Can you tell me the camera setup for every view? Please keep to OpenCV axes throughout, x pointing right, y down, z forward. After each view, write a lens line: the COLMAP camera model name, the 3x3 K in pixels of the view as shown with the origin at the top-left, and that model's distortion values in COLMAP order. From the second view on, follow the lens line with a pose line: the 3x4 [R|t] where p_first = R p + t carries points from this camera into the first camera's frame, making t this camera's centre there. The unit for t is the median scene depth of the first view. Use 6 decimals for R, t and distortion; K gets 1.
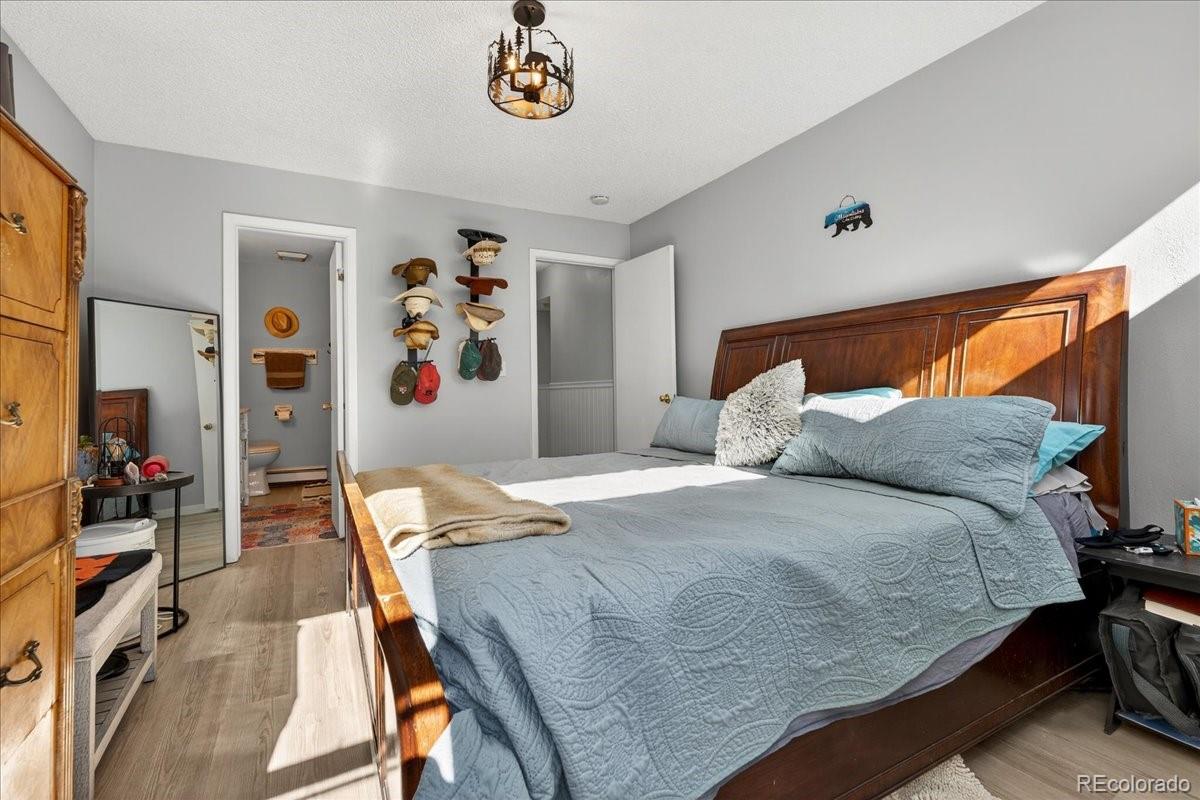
lens RADIAL K [[532.9, 0, 596.2], [0, 532.9, 393.3], [0, 0, 1]] dist [0.002032, 0.000148]
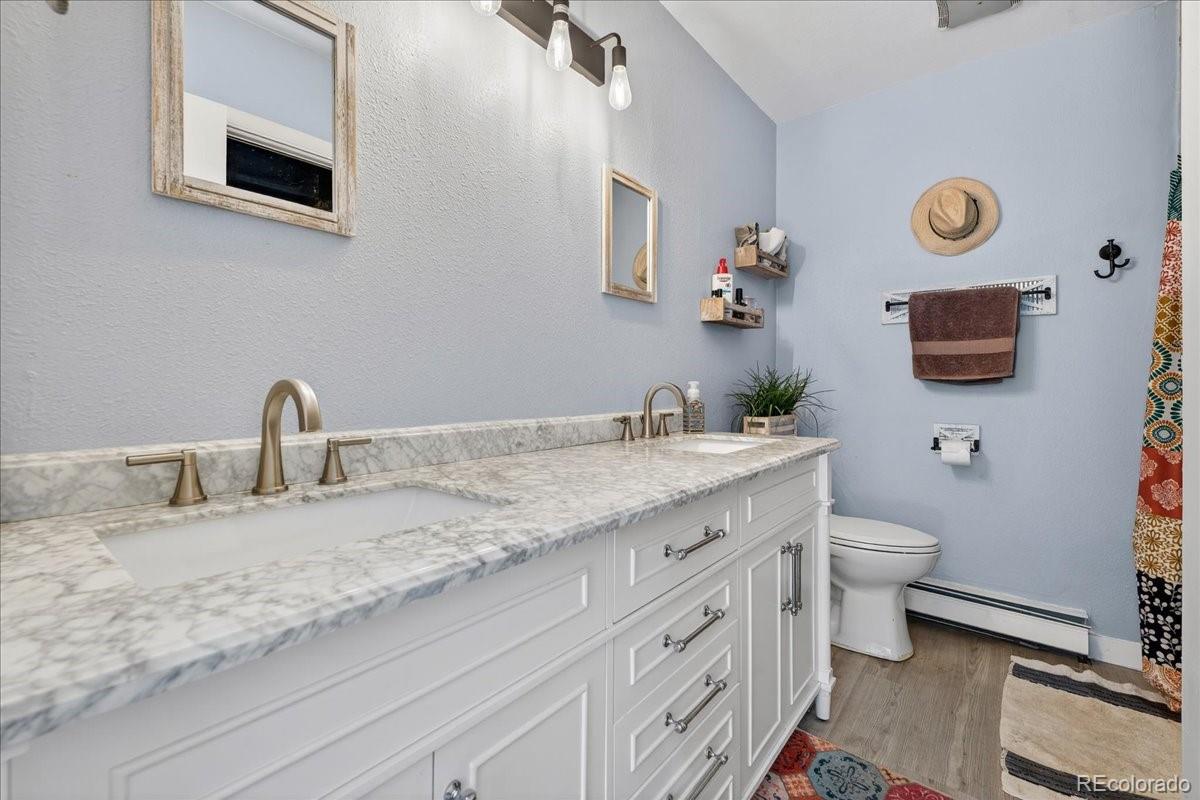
lens RADIAL K [[532.9, 0, 596.6], [0, 532.9, 390.6], [0, 0, 1]] dist [0.002032, 0.000148]
pose [[0.388171, 0.008206, -0.921551, -0.330424], [-0.000621, 0.999962, 0.008643, -0.005915], [0.921587, -0.002782, 0.388162, 0.609409]]
